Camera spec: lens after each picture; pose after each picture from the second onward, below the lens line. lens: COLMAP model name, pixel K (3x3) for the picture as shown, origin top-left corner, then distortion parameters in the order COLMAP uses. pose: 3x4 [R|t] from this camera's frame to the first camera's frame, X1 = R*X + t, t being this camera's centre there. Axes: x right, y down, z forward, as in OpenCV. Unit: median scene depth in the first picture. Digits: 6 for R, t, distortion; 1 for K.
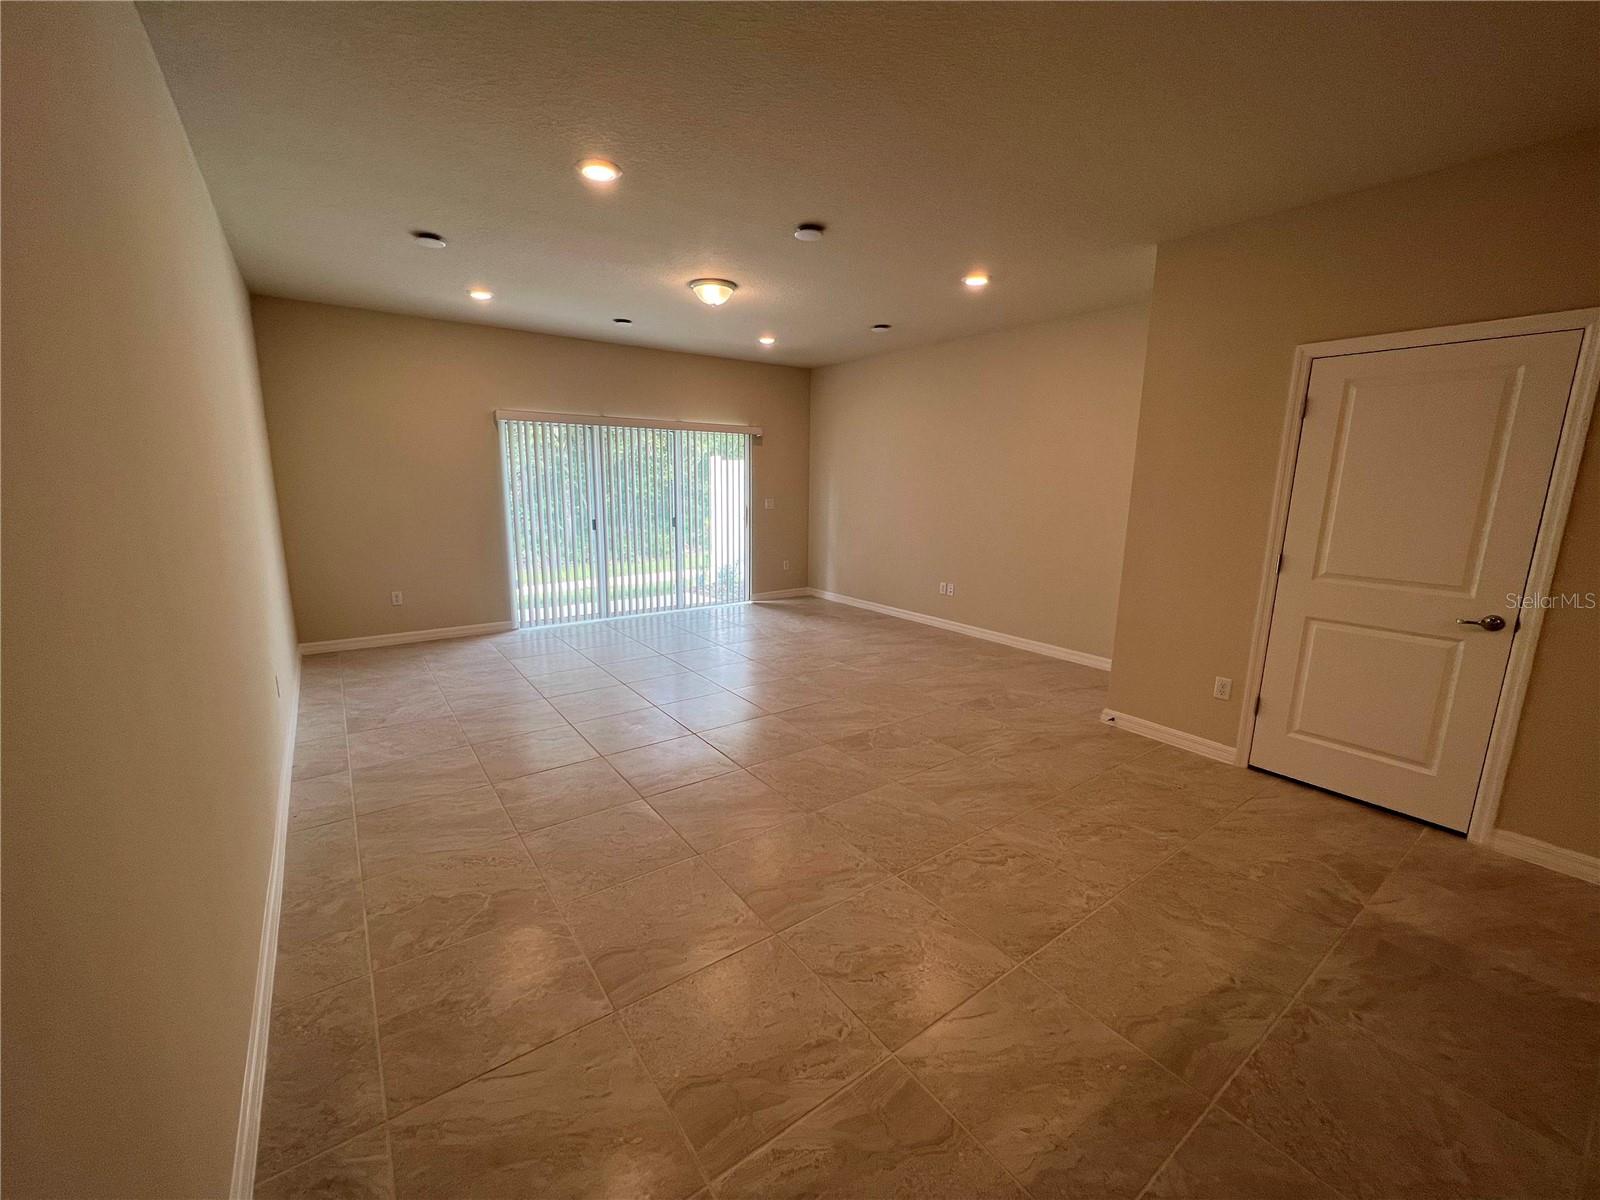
lens RADIAL K [[643.2, 0, 795.2], [0, 643.2, 596.9], [0, 0, 1]] dist [-0.003023, 0.001021]
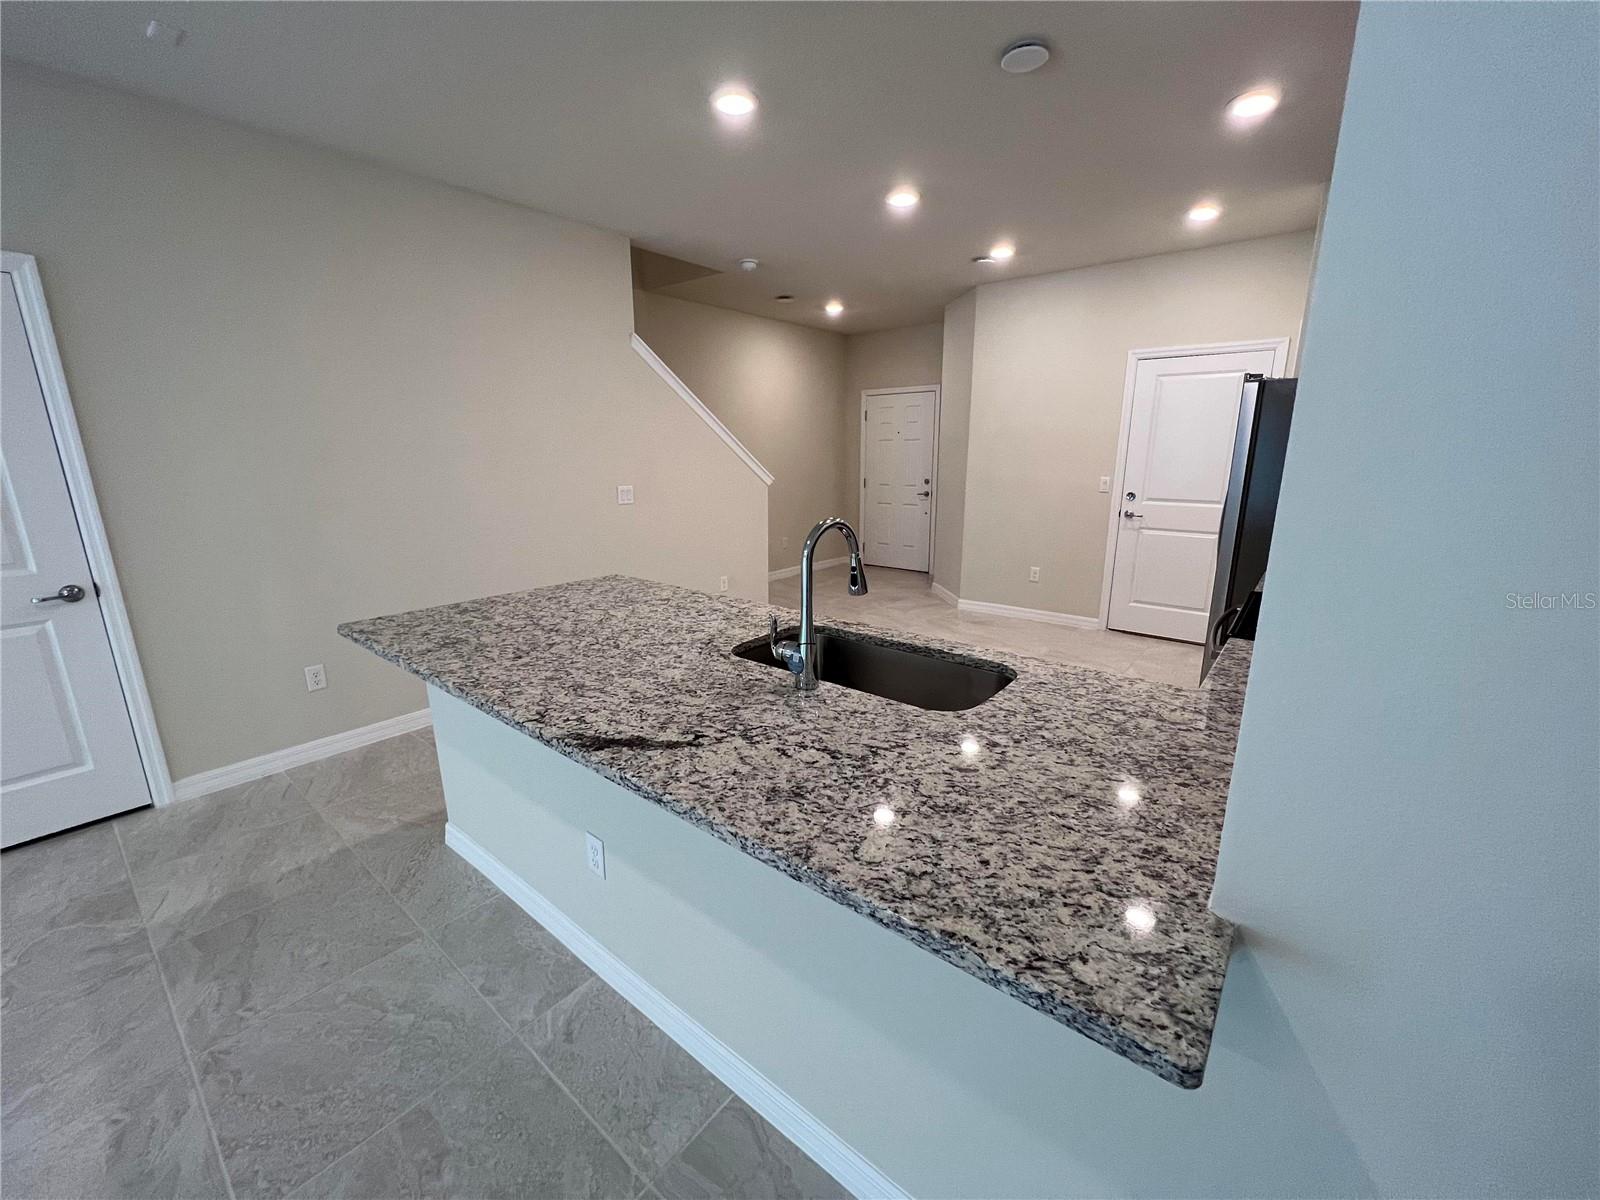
lens RADIAL K [[641.0, 0, 794.2], [0, 641.0, 599.5], [0, 0, 1]] dist [-0.001326, 0.000656]
pose [[-0.249694, -0.238305, 0.938543, -0.051151], [0.183016, 0.940161, 0.287407, -0.029757], [-0.950872, 0.243532, -0.191139, 0.210384]]
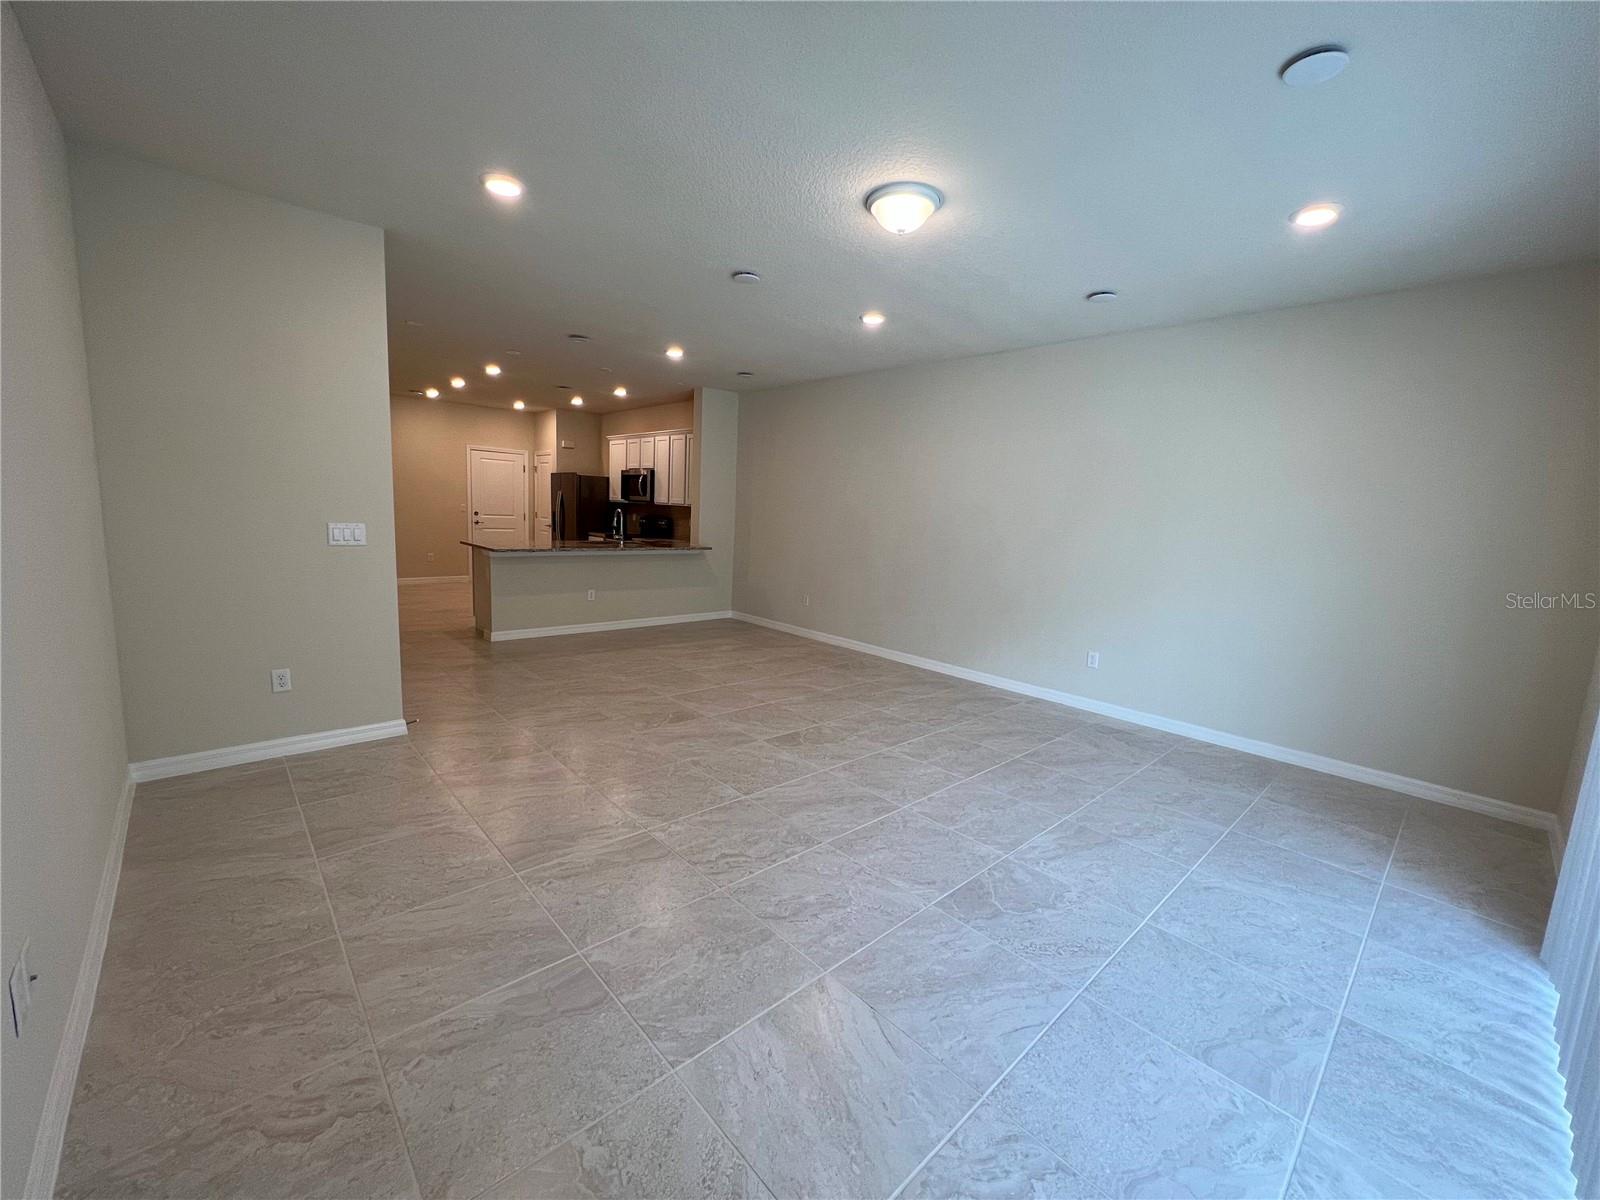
lens RADIAL K [[641.0, 0, 794.1], [0, 641.0, 602.2], [0, 0, 1]] dist [-0.001326, 0.000656]
pose [[-0.991524, -0.045675, -0.121632, 0.072252], [-0.083245, 0.942105, 0.324820, -0.577370], [0.099754, 0.332192, -0.937922, 3.221007]]
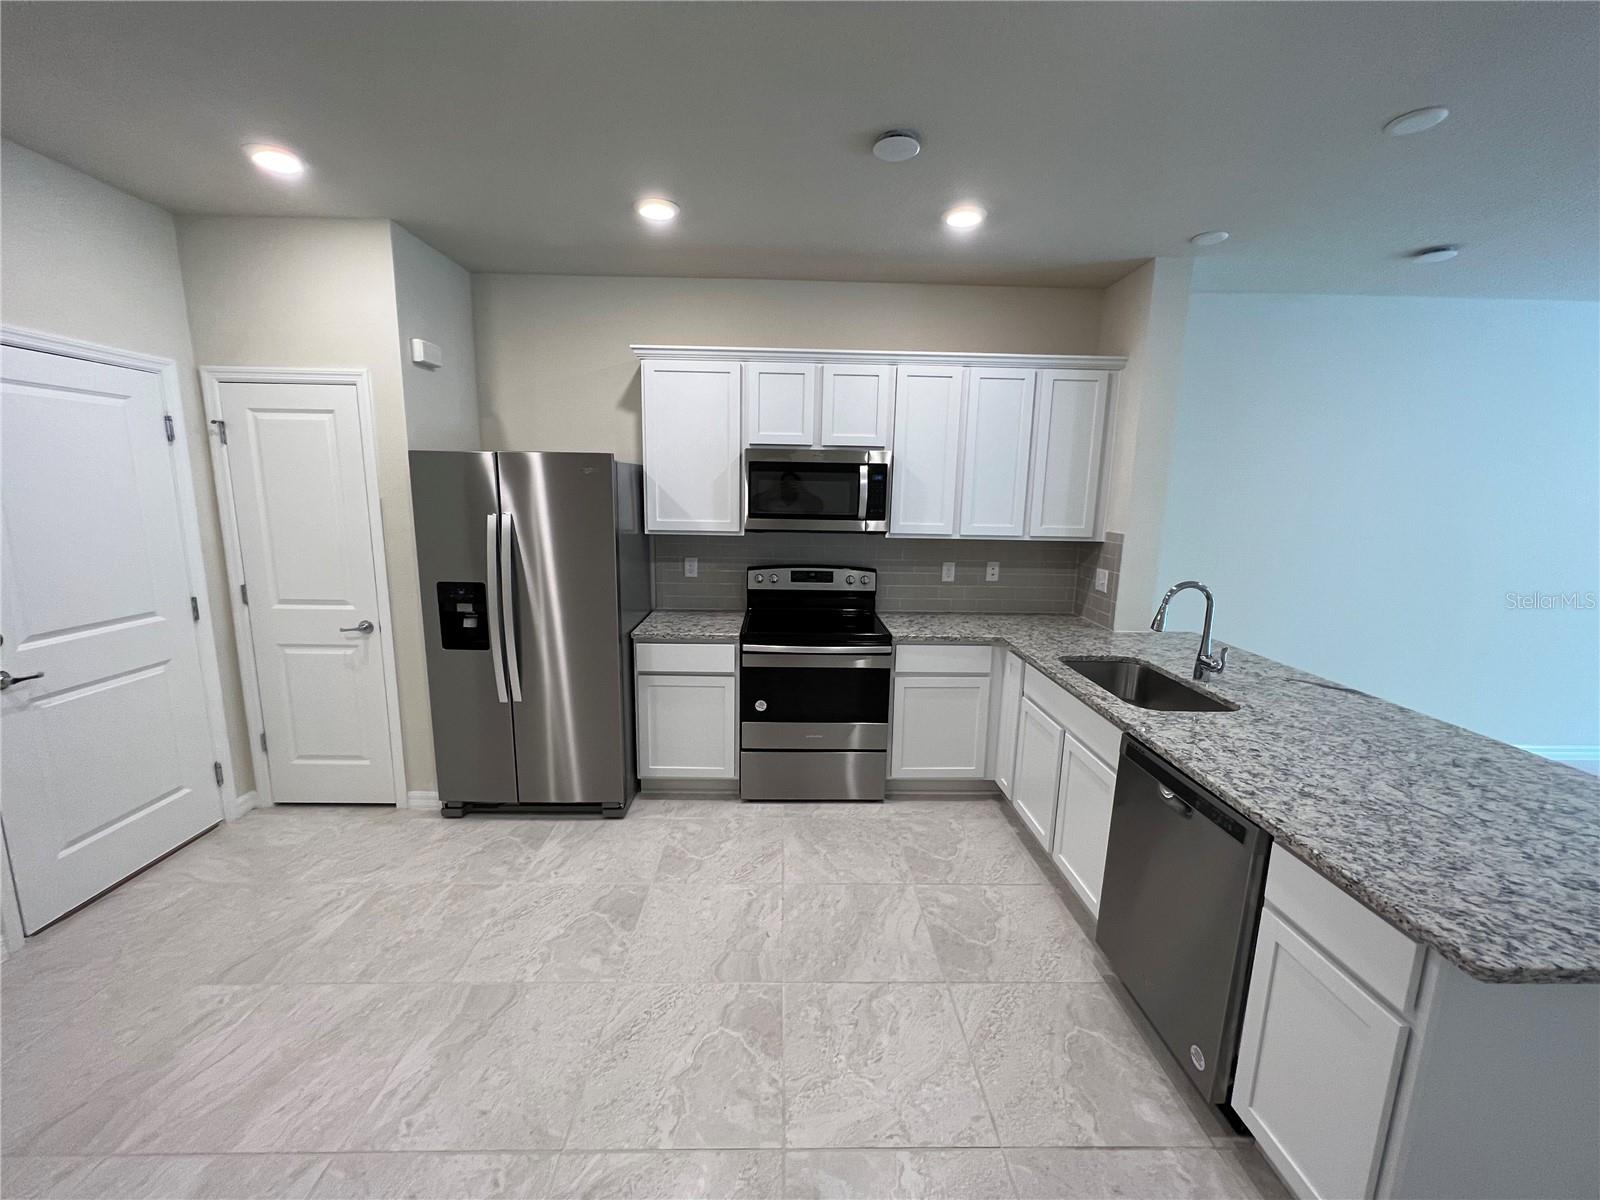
lens RADIAL K [[643.2, 0, 794.0], [0, 643.2, 600.6], [0, 0, 1]] dist [-0.003023, 0.001021]
pose [[-0.570954, 0.119125, -0.812293, 1.812856], [-0.178472, 0.947745, 0.264436, -0.048644], [0.801348, 0.295953, -0.519859, 0.066437]]
